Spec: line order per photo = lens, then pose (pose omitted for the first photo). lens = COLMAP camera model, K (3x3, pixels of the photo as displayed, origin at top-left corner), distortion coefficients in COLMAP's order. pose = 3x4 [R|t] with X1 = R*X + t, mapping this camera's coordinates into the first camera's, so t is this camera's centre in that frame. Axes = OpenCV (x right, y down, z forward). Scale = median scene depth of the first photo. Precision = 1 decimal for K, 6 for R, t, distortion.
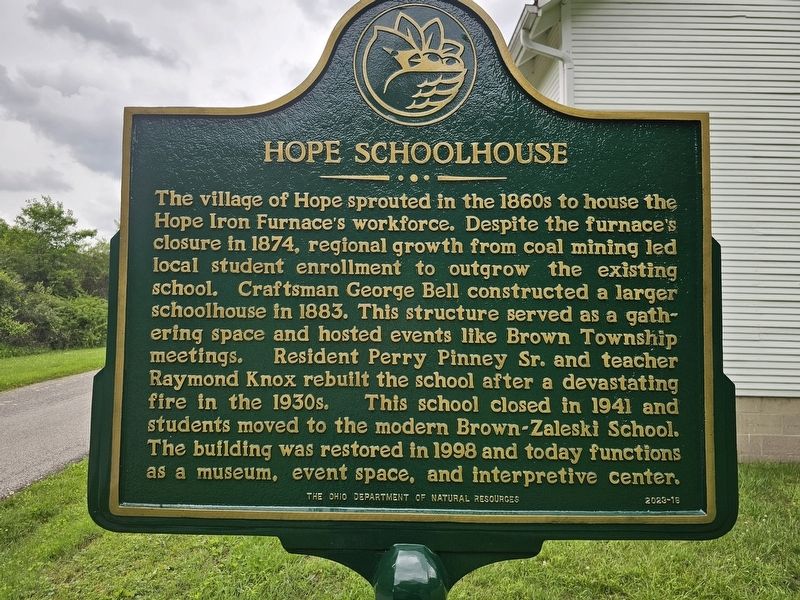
lens RADIAL K [[535.4, 0, 401.9], [0, 535.4, 296.1], [0, 0, 1]] dist [0.005128, -0.001519]
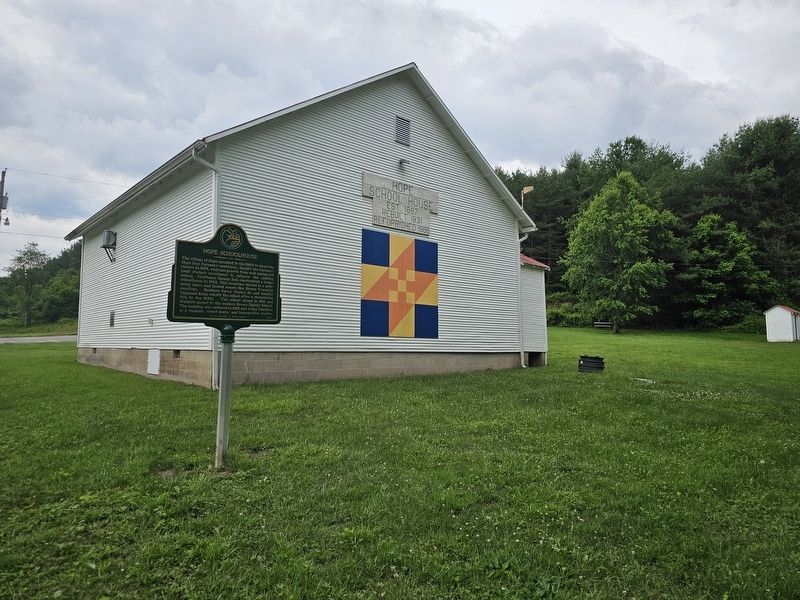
lens RADIAL K [[535.4, 0, 399.3], [0, 535.4, 296.5], [0, 0, 1]] dist [0.005128, -0.001519]
pose [[0.742623, 0.050525, 0.667801, -2.334756], [-0.024707, 0.998538, -0.048073, 0.384452], [-0.669254, 0.019200, 0.742786, -4.212538]]
